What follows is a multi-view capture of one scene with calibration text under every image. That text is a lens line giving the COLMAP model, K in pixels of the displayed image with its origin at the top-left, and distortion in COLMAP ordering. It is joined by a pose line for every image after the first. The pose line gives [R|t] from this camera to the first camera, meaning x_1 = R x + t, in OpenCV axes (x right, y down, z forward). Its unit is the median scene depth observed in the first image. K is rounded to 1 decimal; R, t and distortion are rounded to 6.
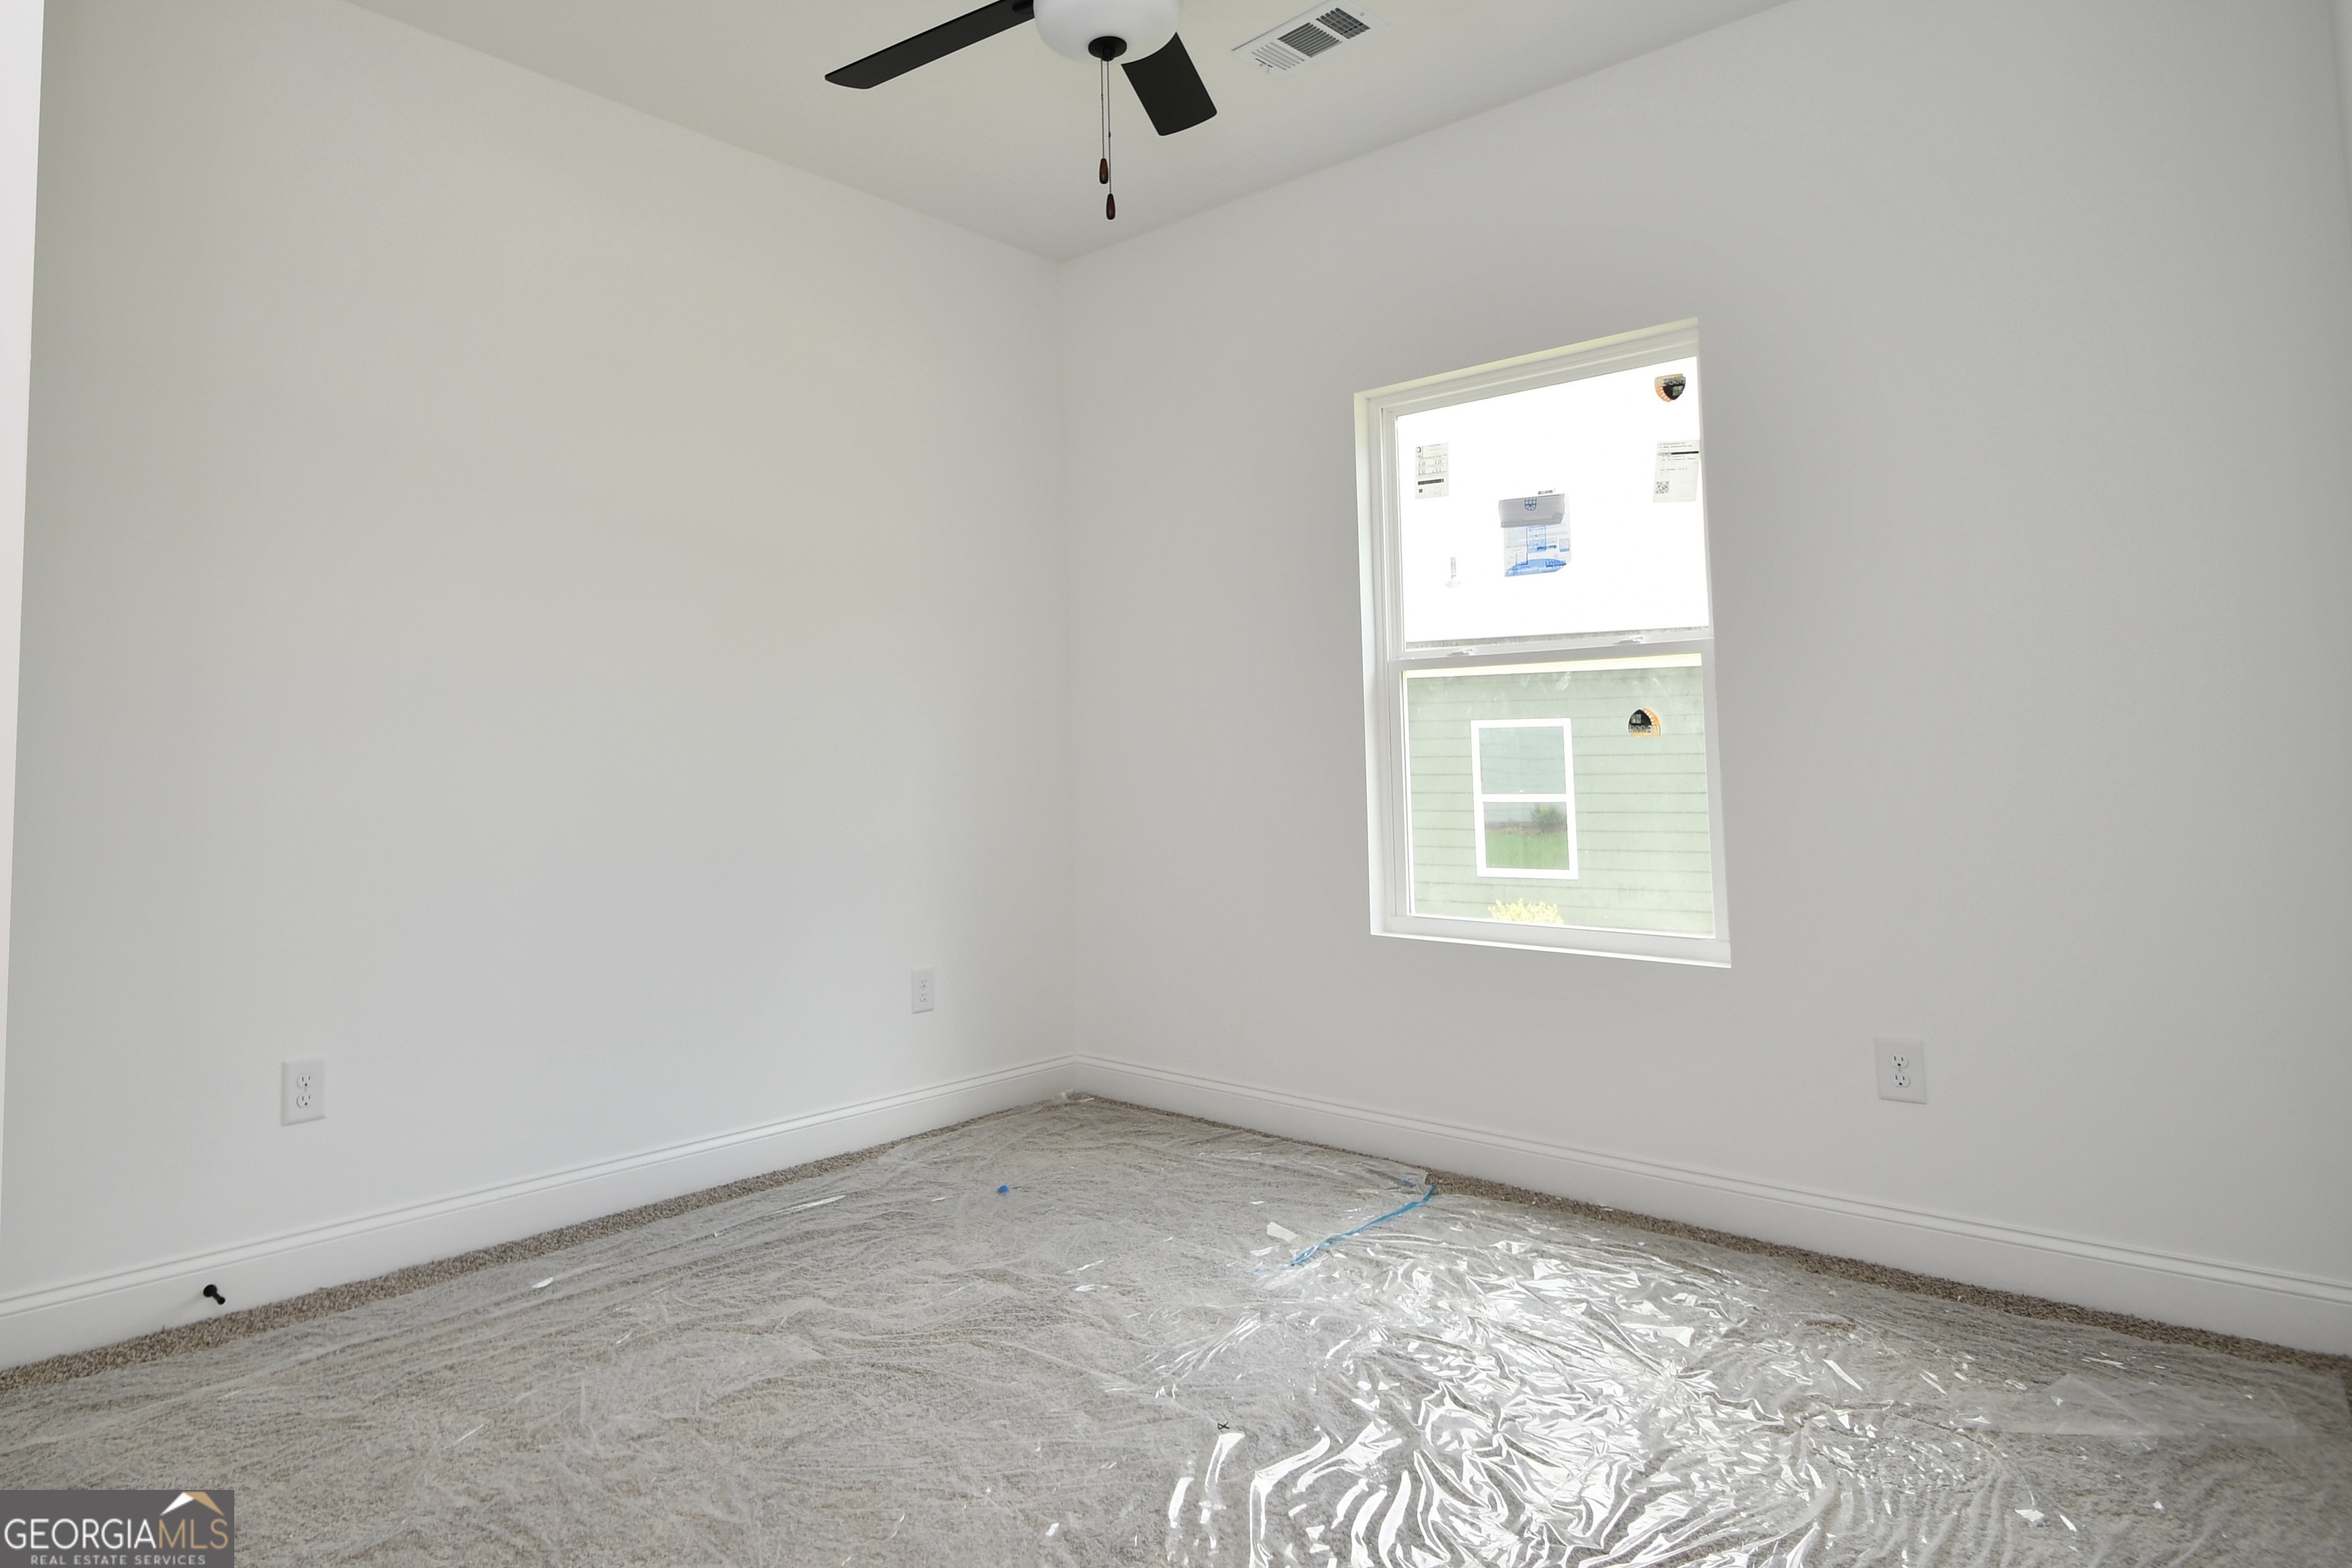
lens RADIAL K [[1024.7, 0, 1155.3], [0, 1024.7, 790.6], [0, 0, 1]] dist [0.015662, -0.017455]
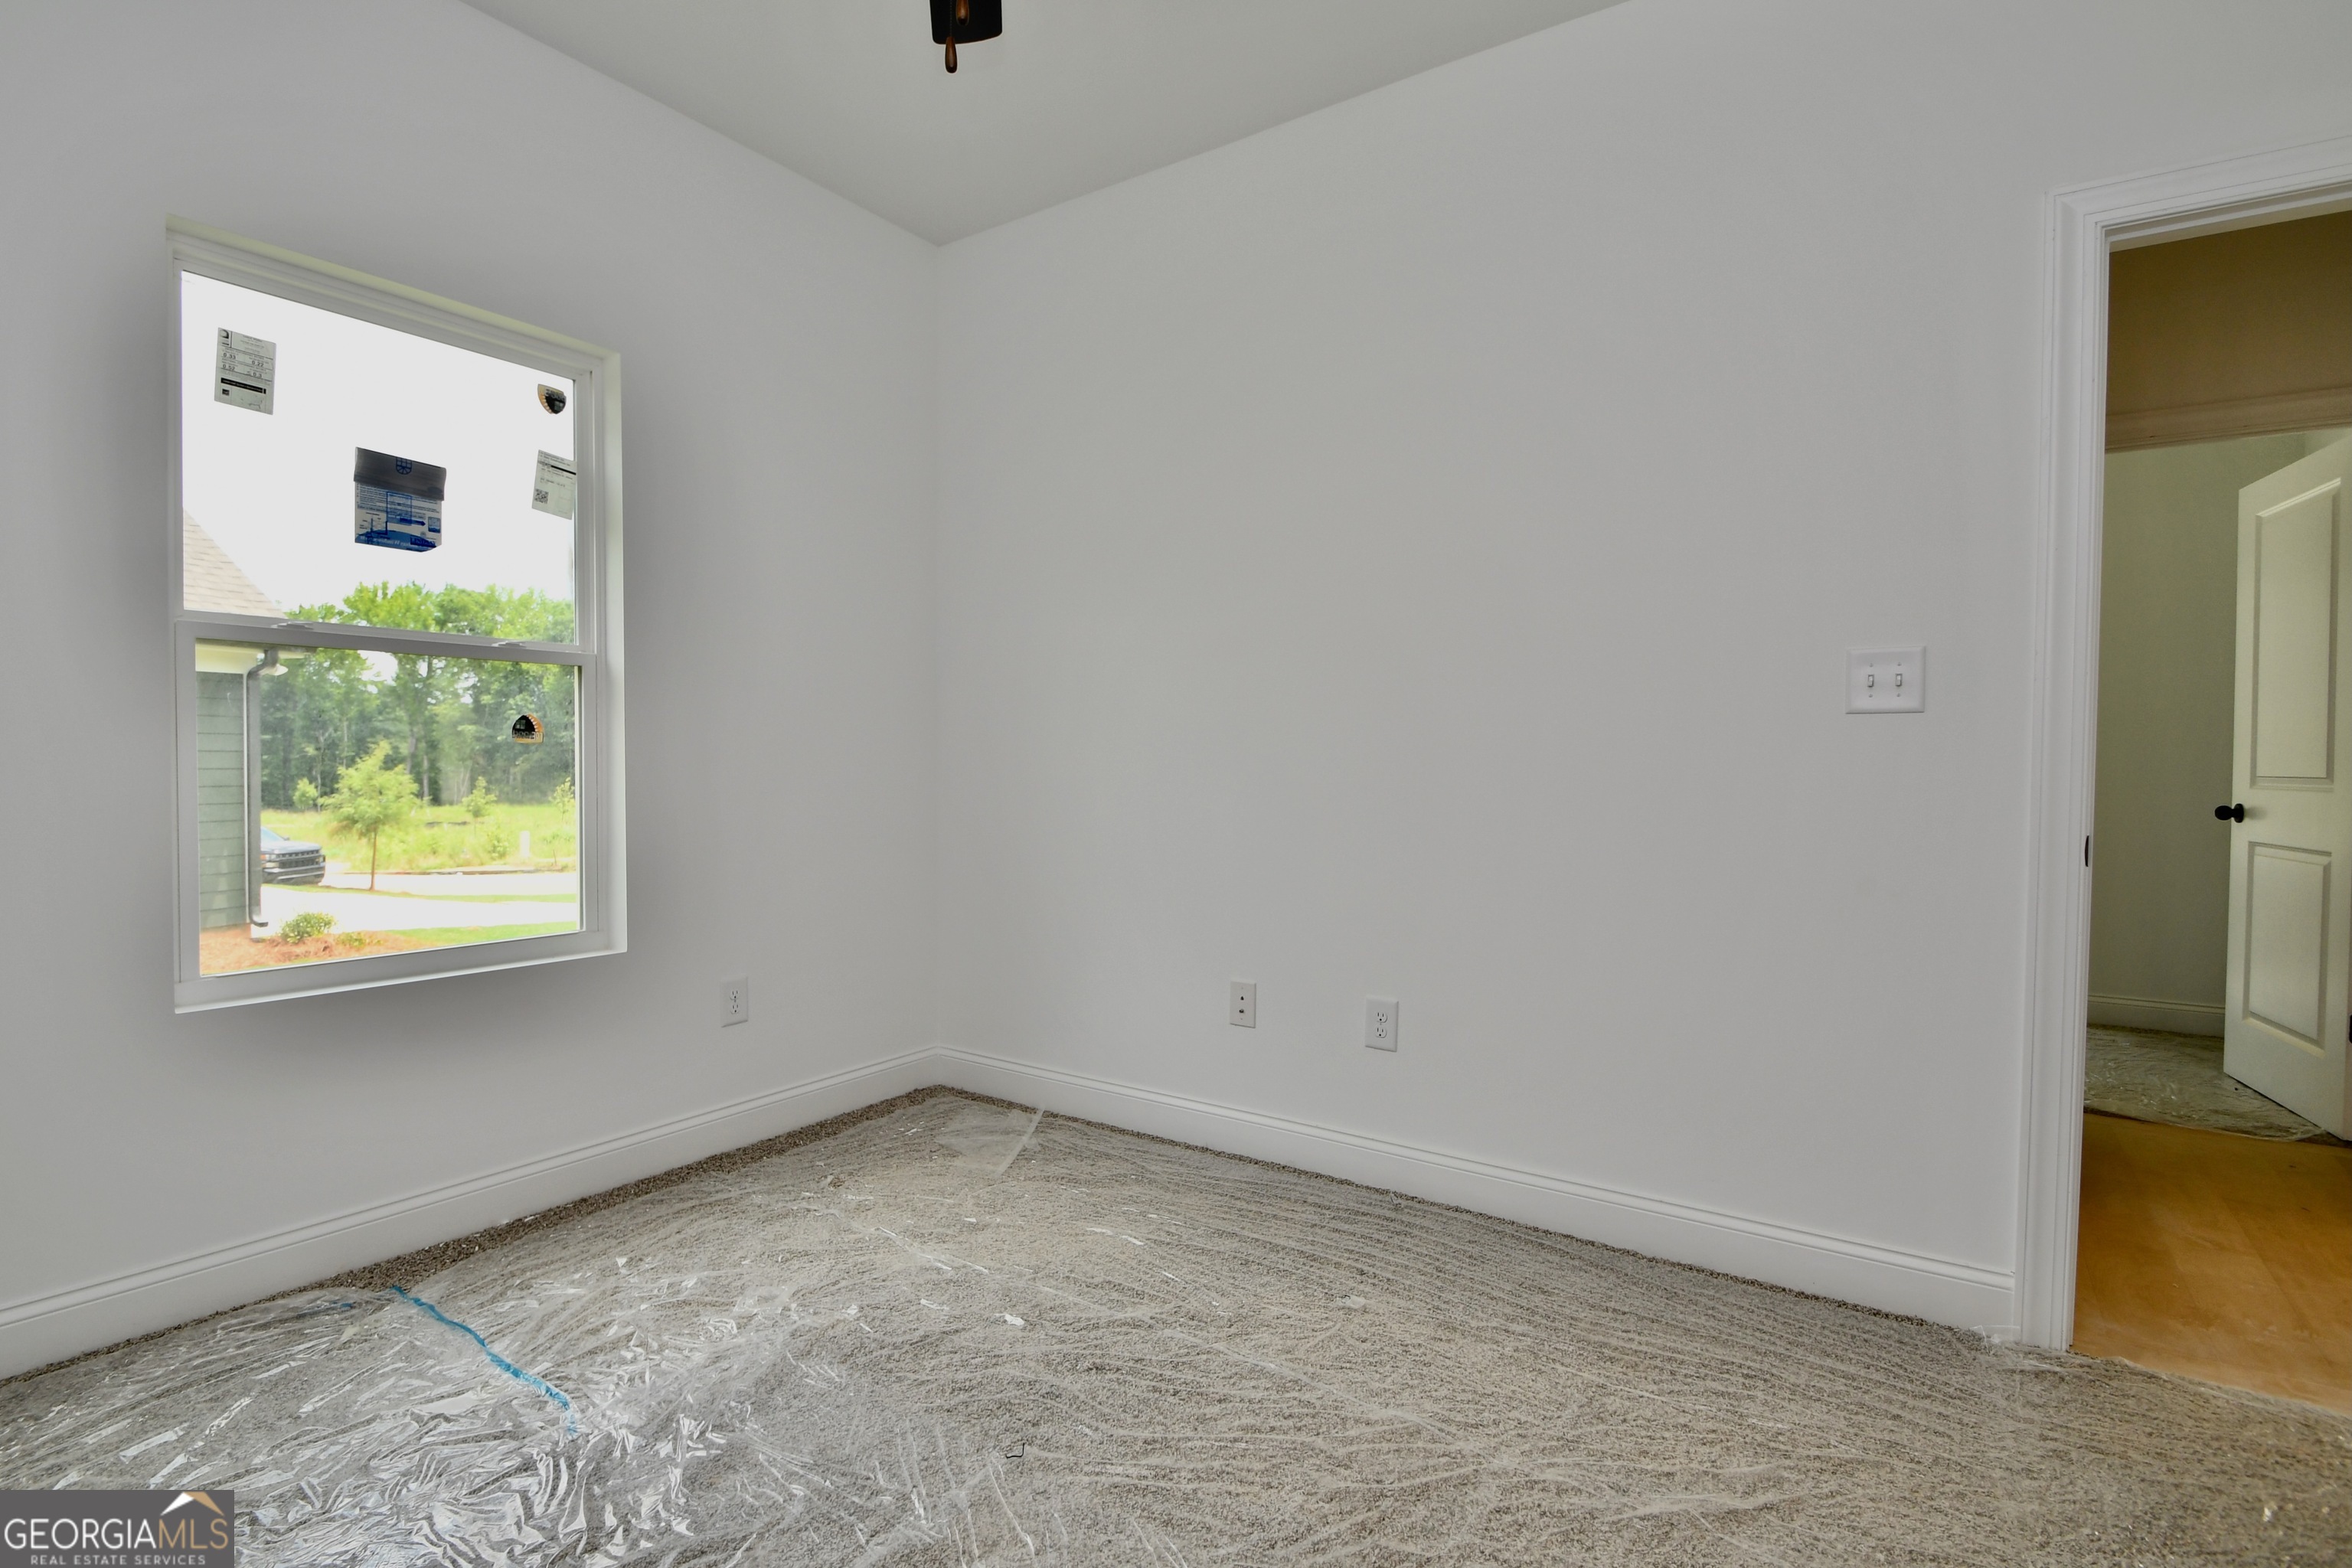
lens RADIAL K [[1024.7, 0, 1155.3], [0, 1024.7, 790.6], [0, 0, 1]] dist [0.015662, -0.017455]
pose [[0.061181, -0.047682, 0.996987, -0.483949], [-0.025432, 0.998460, 0.049313, -0.071236], [-0.997803, -0.028373, 0.059874, 0.329279]]
